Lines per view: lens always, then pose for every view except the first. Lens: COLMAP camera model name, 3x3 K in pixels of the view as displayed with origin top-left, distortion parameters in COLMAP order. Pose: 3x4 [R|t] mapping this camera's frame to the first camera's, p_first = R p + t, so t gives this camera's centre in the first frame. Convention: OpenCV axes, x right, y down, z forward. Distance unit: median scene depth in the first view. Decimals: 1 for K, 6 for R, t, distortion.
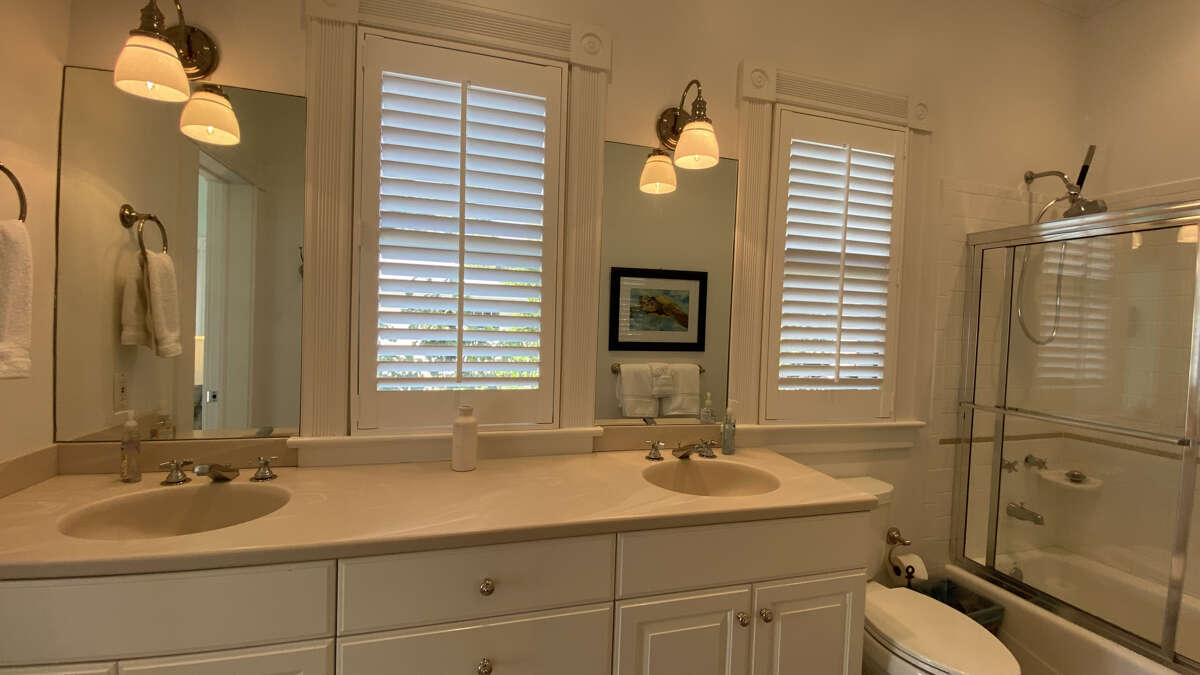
lens RADIAL K [[486.2, 0, 605.6], [0, 486.2, 340.1], [0, 0, 1]] dist [0.016958, -0.019906]
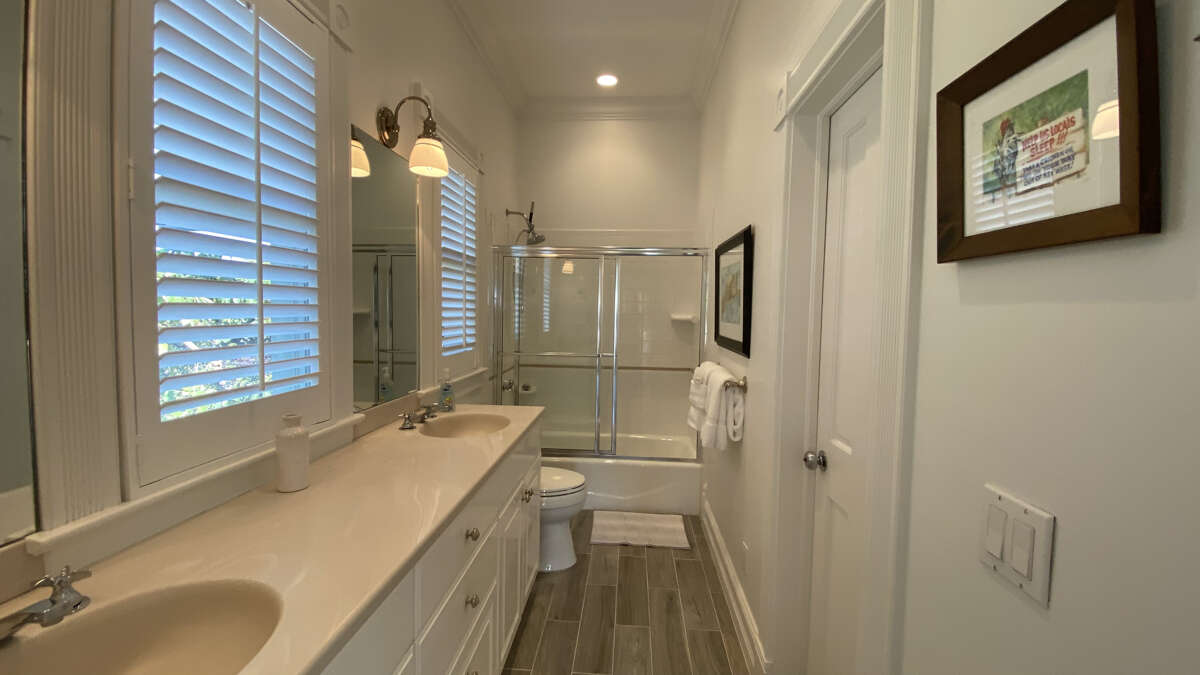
lens RADIAL K [[486.2, 0, 605.6], [0, 486.2, 340.1], [0, 0, 1]] dist [0.016958, -0.019906]
pose [[0.328384, -0.087440, 0.940488, -0.799527], [0.024283, 0.996158, 0.084137, -0.045204], [-0.944232, -0.004792, 0.329246, 0.187722]]
